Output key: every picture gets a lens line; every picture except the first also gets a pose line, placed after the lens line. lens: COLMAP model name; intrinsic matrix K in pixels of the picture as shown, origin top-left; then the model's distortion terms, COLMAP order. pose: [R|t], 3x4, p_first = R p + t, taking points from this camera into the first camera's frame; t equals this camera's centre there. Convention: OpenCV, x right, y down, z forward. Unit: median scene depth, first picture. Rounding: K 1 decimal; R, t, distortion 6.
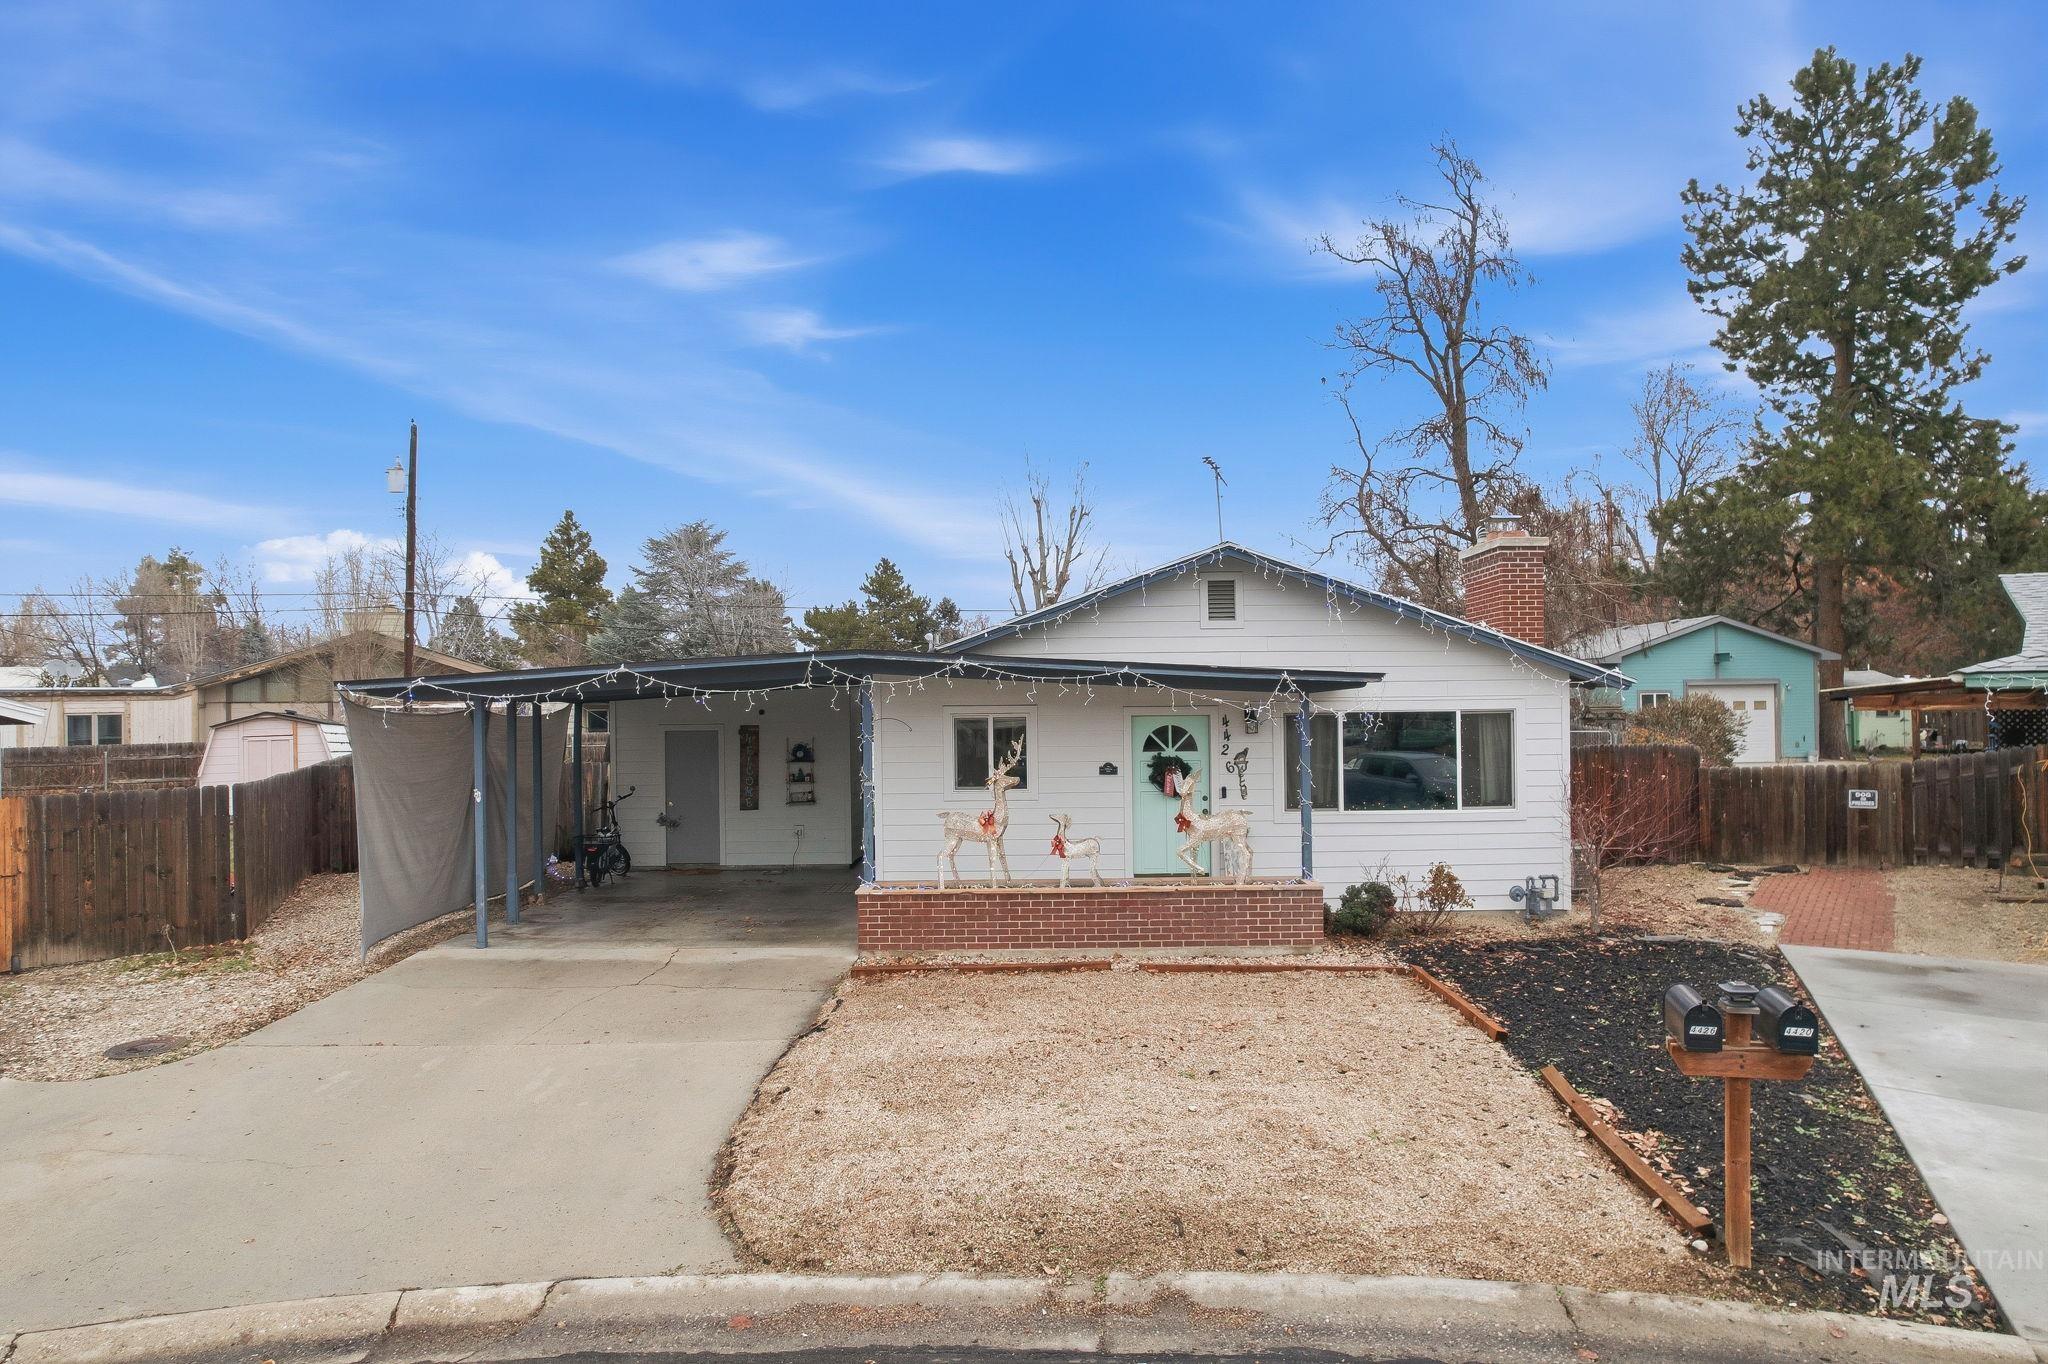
lens RADIAL K [[1299.6, 0, 1023.0], [0, 1299.6, 685.8], [0, 0, 1]] dist [-0.046274, 0.026776]
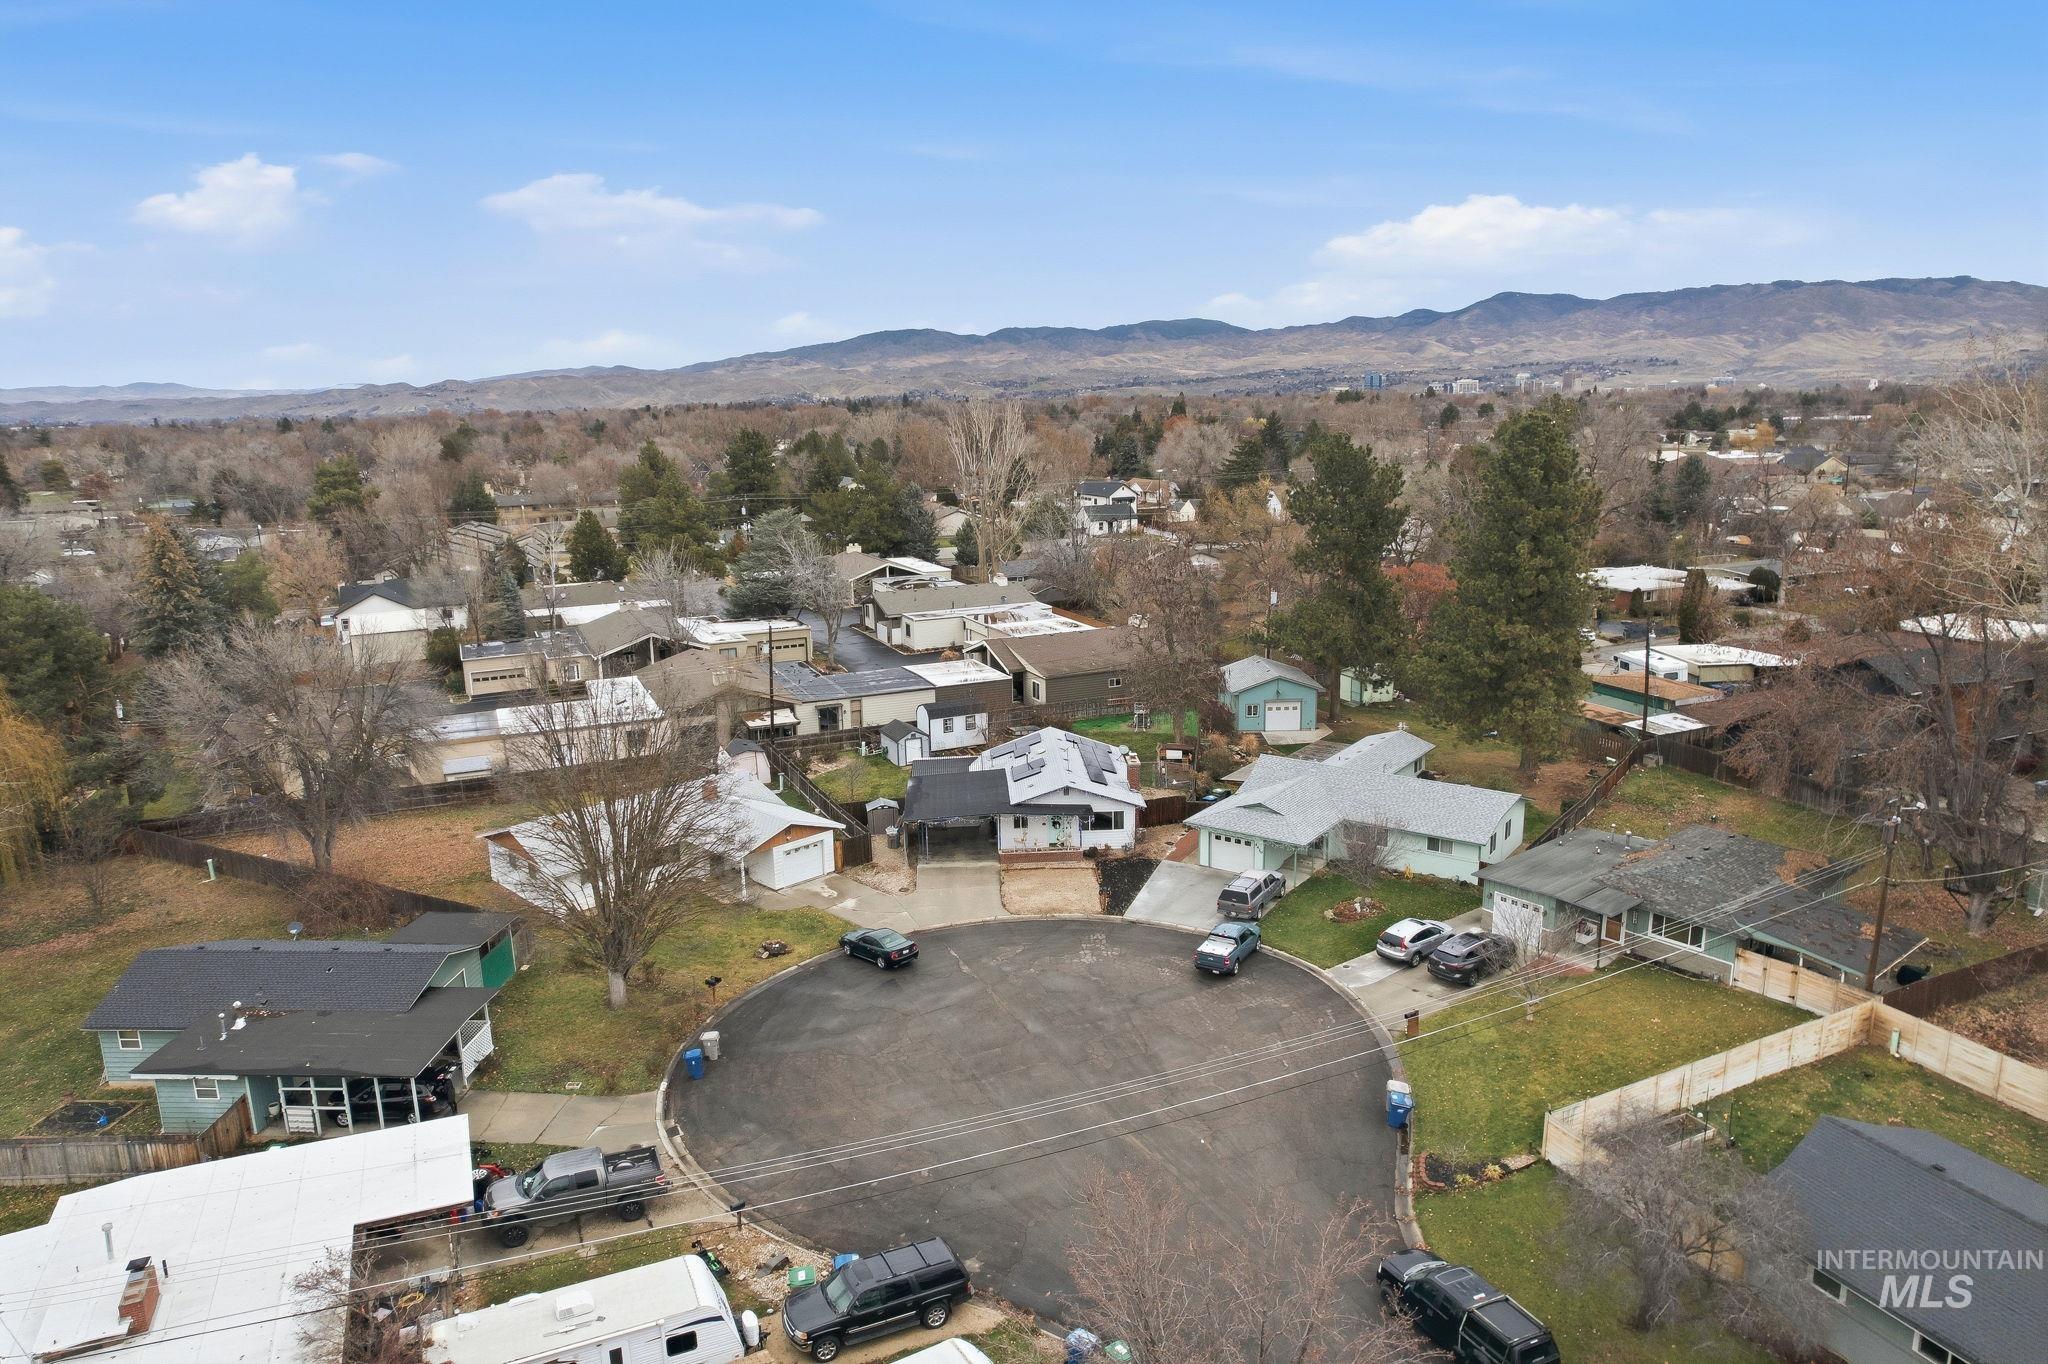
lens RADIAL K [[1299.6, 0, 1017.0], [0, 1299.6, 683.2], [0, 0, 1]] dist [-0.046274, 0.026776]
pose [[0.997931, -0.027017, 0.058349, -0.327584], [0.013290, 0.974516, 0.223925, -1.643902], [-0.062912, -0.222686, 0.972858, -3.883622]]
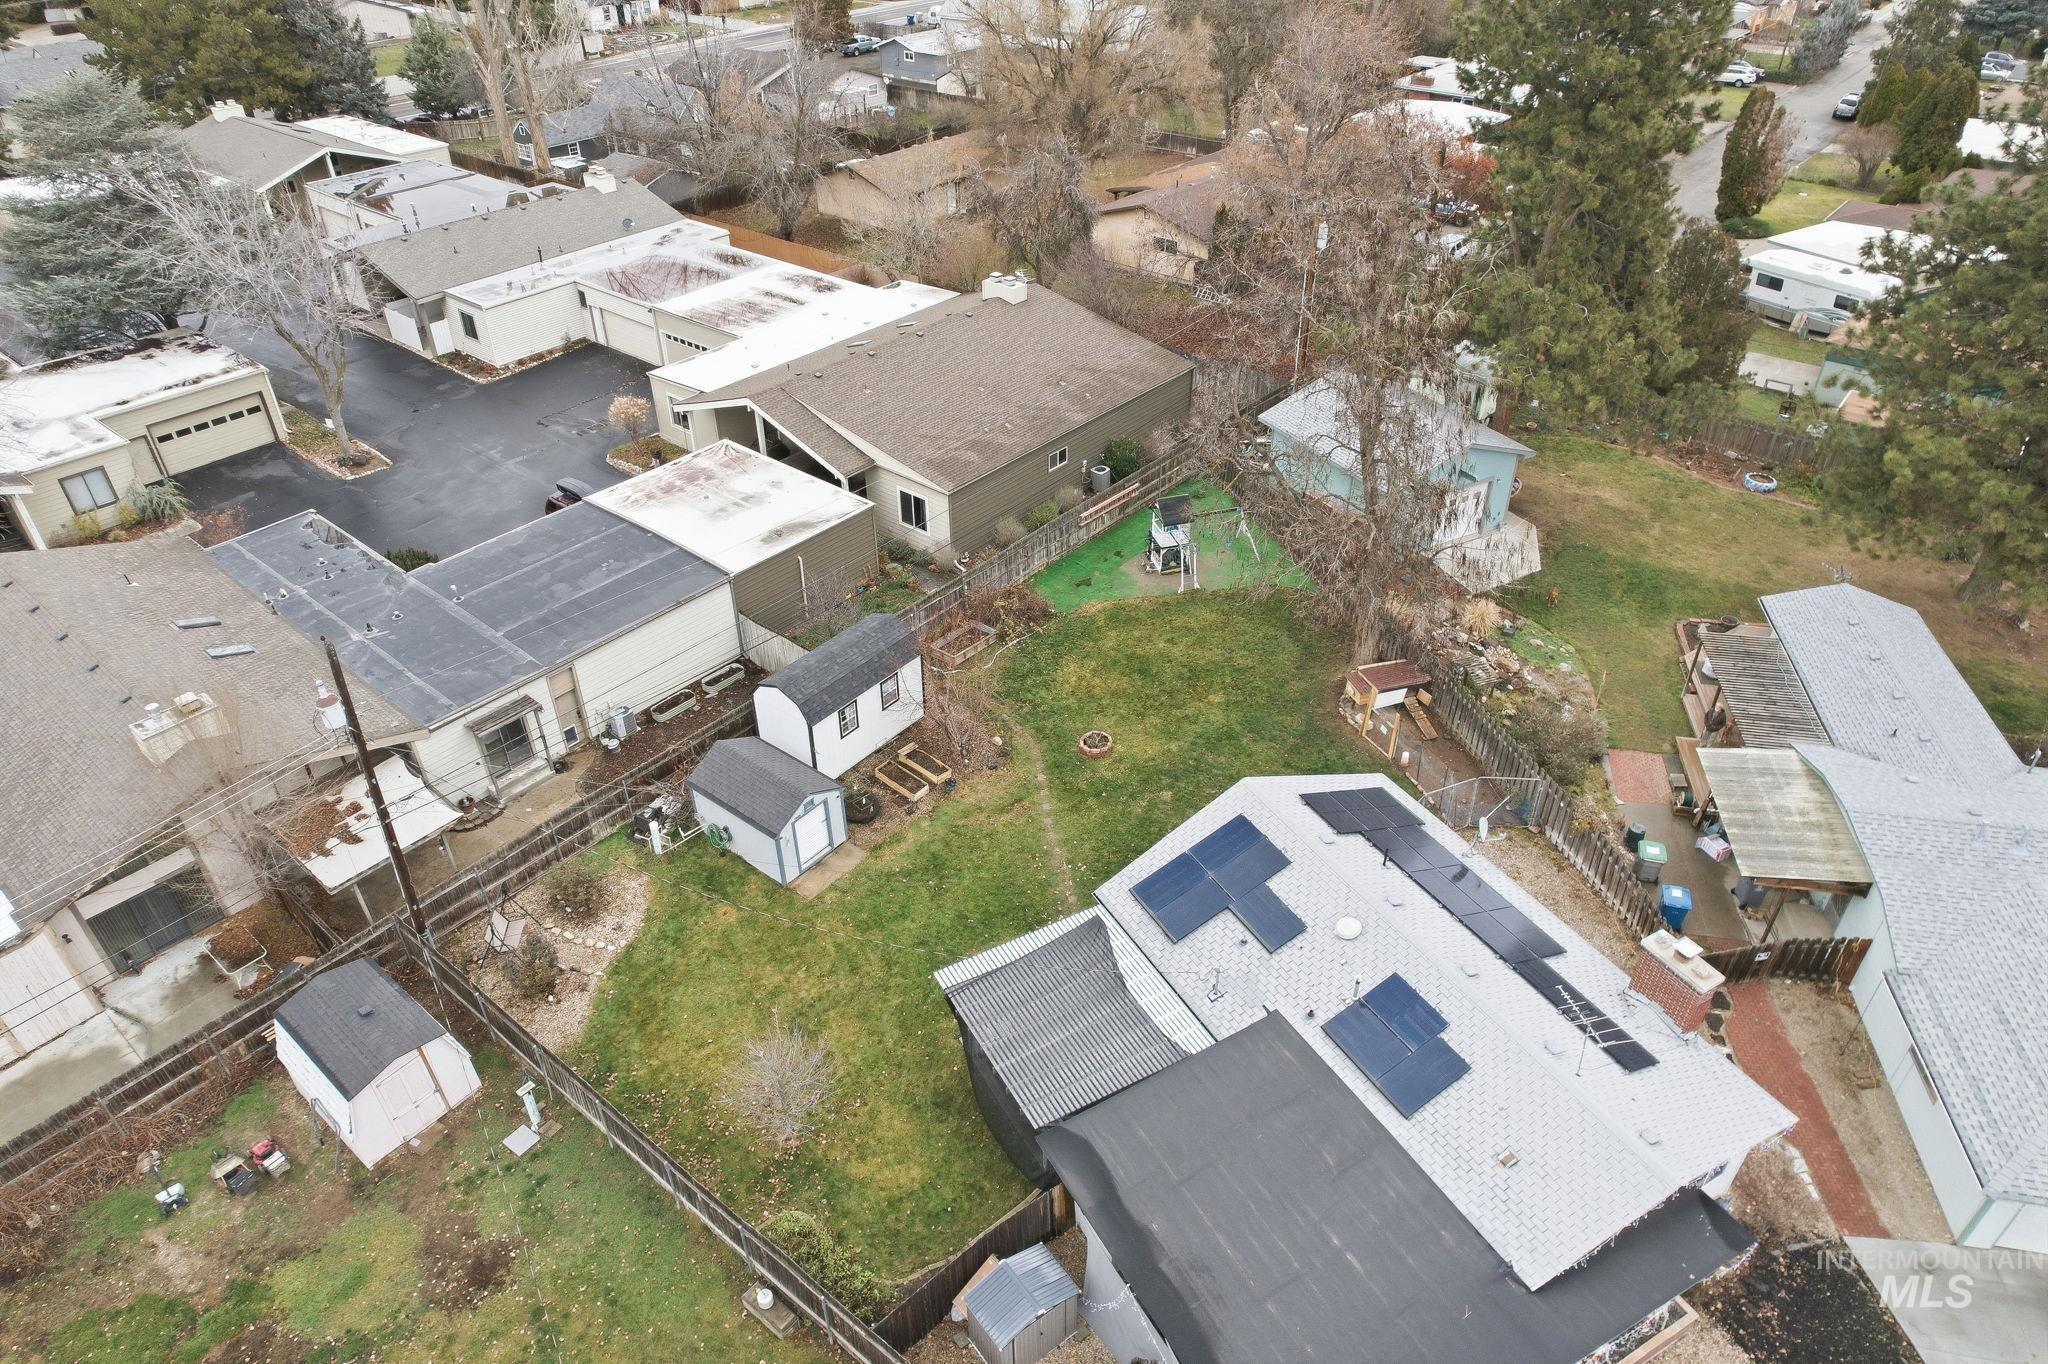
lens RADIAL K [[1299.6, 0, 1029.1], [0, 1299.6, 678.8], [0, 0, 1]] dist [-0.046274, 0.026776]
pose [[0.869996, -0.285461, 0.402019, -1.029220], [-0.001489, 0.813832, 0.581098, -1.570279], [-0.493056, -0.506151, 0.707606, 0.560953]]
